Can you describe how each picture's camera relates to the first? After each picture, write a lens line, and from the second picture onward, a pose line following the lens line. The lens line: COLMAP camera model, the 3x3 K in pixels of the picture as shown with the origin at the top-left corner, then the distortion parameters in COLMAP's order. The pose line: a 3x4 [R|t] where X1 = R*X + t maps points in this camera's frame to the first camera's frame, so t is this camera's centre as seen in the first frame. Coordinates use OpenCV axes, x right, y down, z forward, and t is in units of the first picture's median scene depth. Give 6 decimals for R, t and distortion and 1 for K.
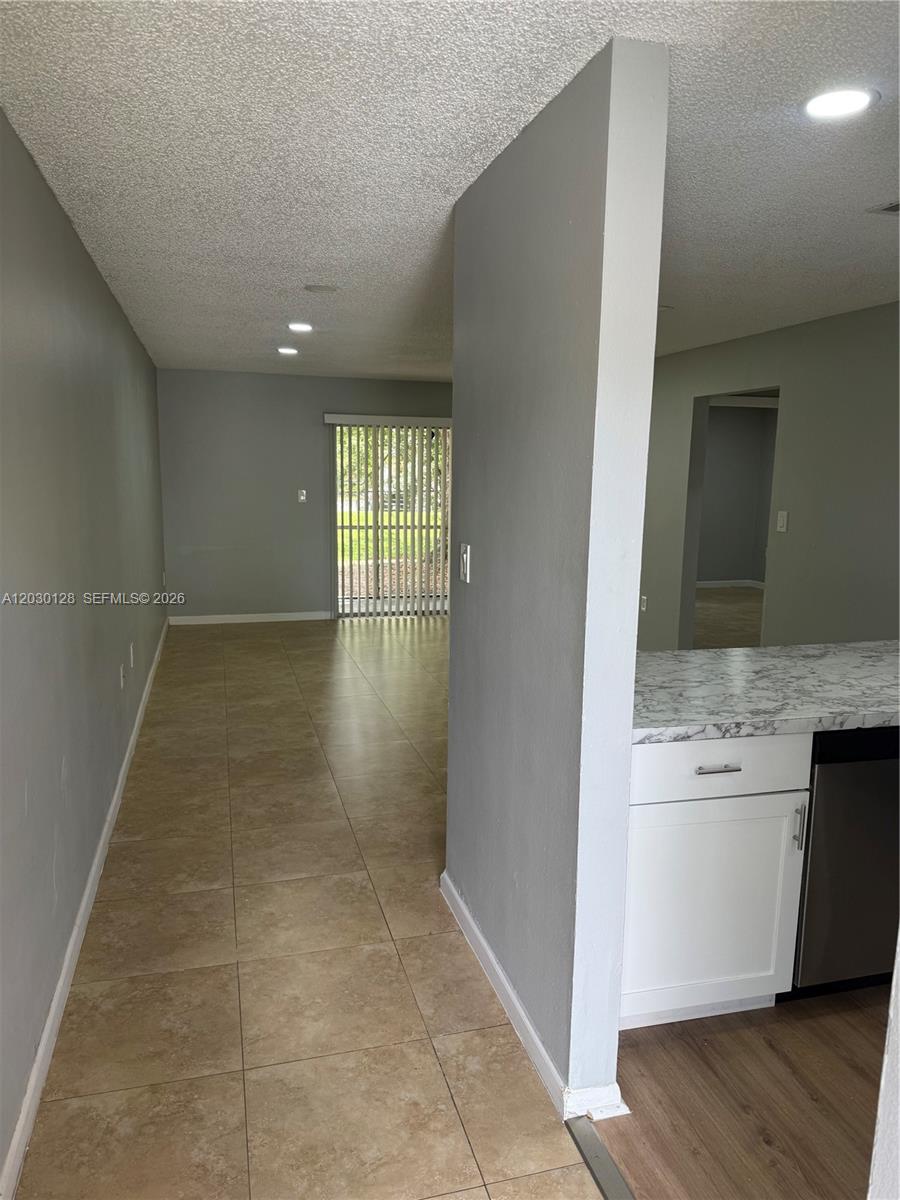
lens RADIAL K [[805.2, 0, 428.1], [0, 805.2, 597.5], [0, 0, 1]] dist [0.177545, -0.245068]
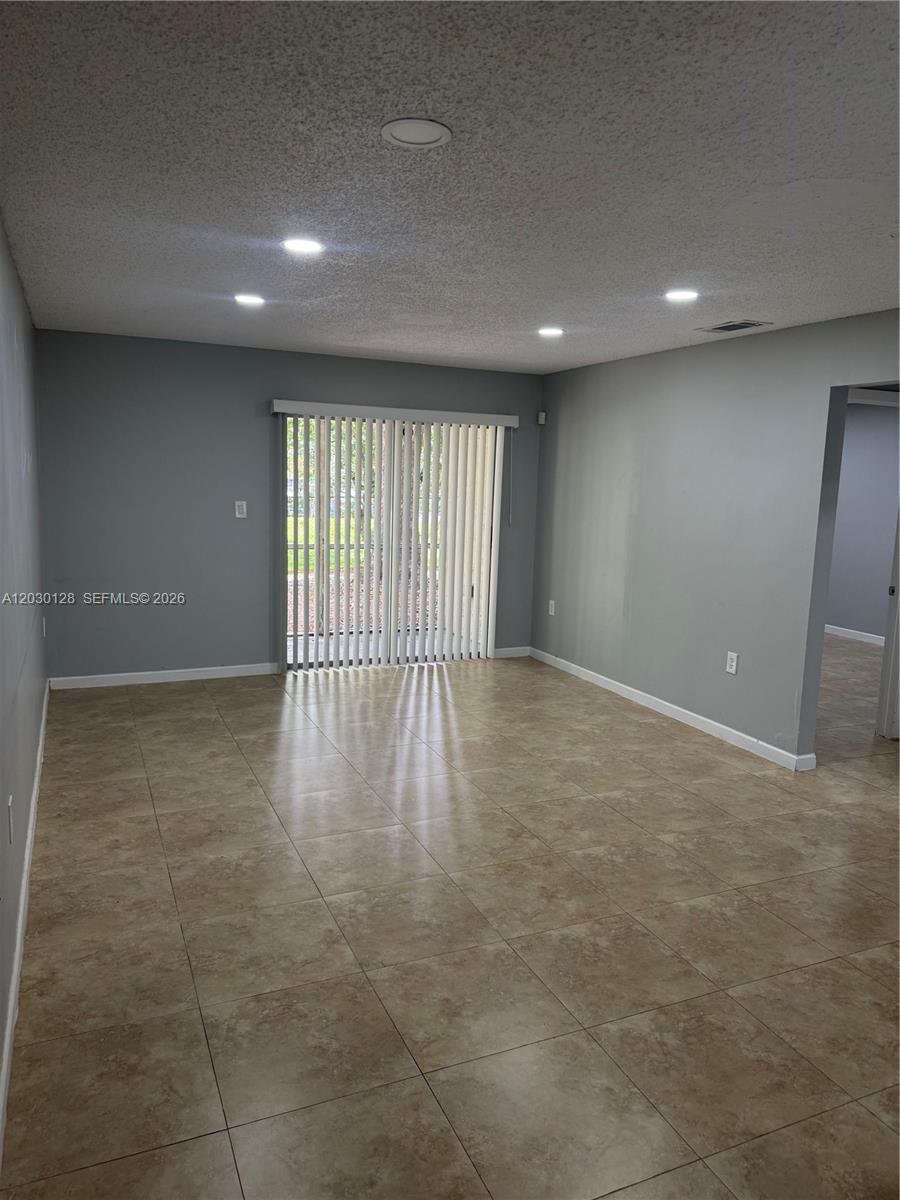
lens RADIAL K [[846.0, 0, 458.0], [0, 846.0, 600.6], [0, 0, 1]] dist [0.070007, -0.078545]
pose [[0.987652, -0.008334, 0.156442, -0.117022], [0.009030, 0.999952, -0.003738, -0.054199], [-0.156404, 0.005104, 0.987680, 0.295744]]
